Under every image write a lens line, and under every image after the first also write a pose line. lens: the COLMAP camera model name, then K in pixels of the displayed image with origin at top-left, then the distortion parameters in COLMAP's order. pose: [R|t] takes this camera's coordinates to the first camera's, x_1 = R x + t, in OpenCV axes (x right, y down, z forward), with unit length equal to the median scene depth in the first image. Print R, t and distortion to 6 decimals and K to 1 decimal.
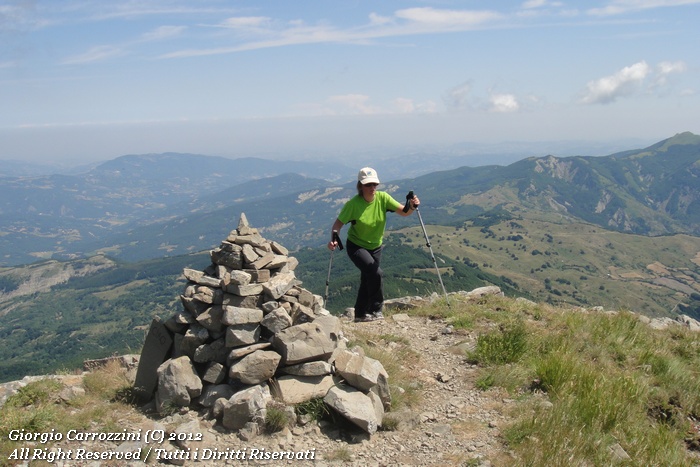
lens RADIAL K [[773.3, 0, 350.0], [0, 773.3, 233.5], [0, 0, 1]] dist [-0.162229, 0.047931]
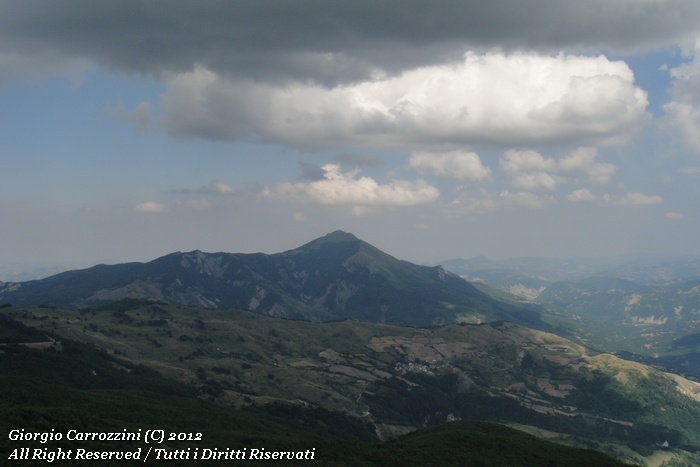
lens RADIAL K [[773.3, 0, 350.0], [0, 773.3, 233.5], [0, 0, 1]] dist [-0.162229, 0.047931]
pose [[0.898831, 0.025841, 0.437534, 0.047868], [0.044730, 0.987640, -0.150219, 0.041688], [-0.436008, 0.154593, 0.886565, 0.207424]]
